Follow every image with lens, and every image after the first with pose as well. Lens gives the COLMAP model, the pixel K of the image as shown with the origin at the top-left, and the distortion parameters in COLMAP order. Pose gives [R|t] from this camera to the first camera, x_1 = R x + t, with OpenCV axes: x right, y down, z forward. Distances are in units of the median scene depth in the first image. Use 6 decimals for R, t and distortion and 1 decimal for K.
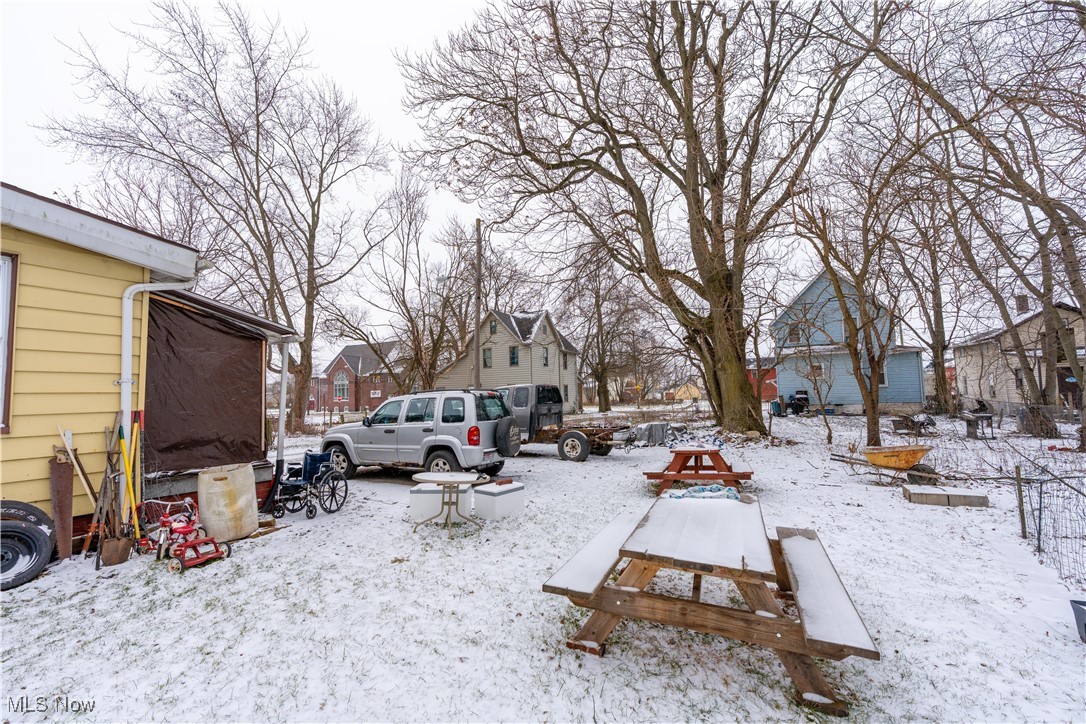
lens RADIAL K [[478.7, 0, 543.0], [0, 478.7, 358.1], [0, 0, 1]] dist [-0.001070, 0.000159]
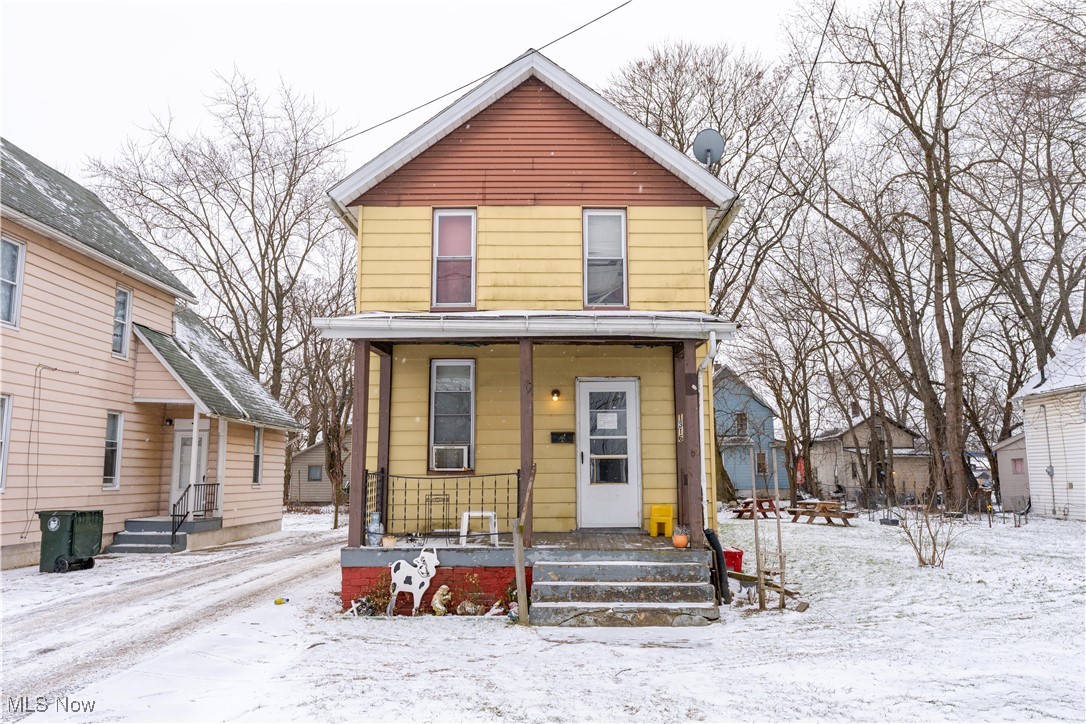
lens RADIAL K [[826.2, 0, 543.0], [0, 826.2, 362.0], [0, 0, 1]] dist [-0.001696, -0.000726]
pose [[0.903350, 0.075169, 0.422265, -1.018102], [-0.045577, 0.995772, -0.079760, -0.045275], [-0.426475, 0.052806, 0.902956, -0.938352]]
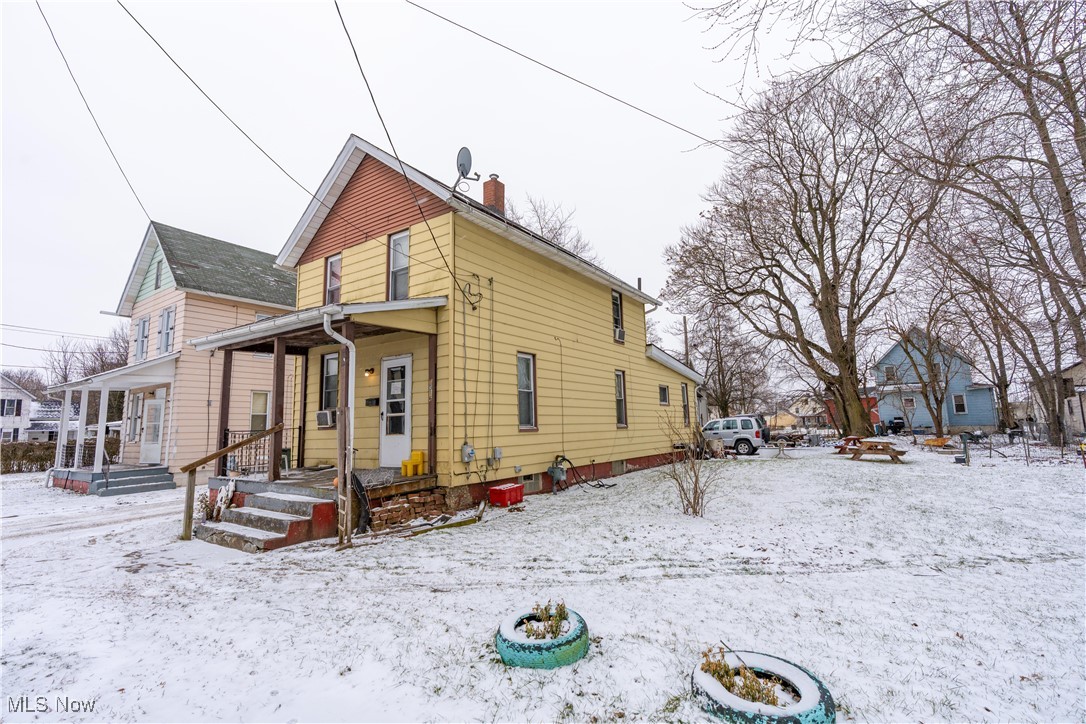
lens RADIAL K [[483.8, 0, 543.0], [0, 483.8, 362.0], [0, 0, 1]] dist [-0.001064, 0.001670]
pose [[0.990067, -0.022773, -0.138741, -0.446464], [0.015501, 0.998460, -0.053272, -0.051392], [0.139741, 0.050592, 0.988895, -0.853971]]
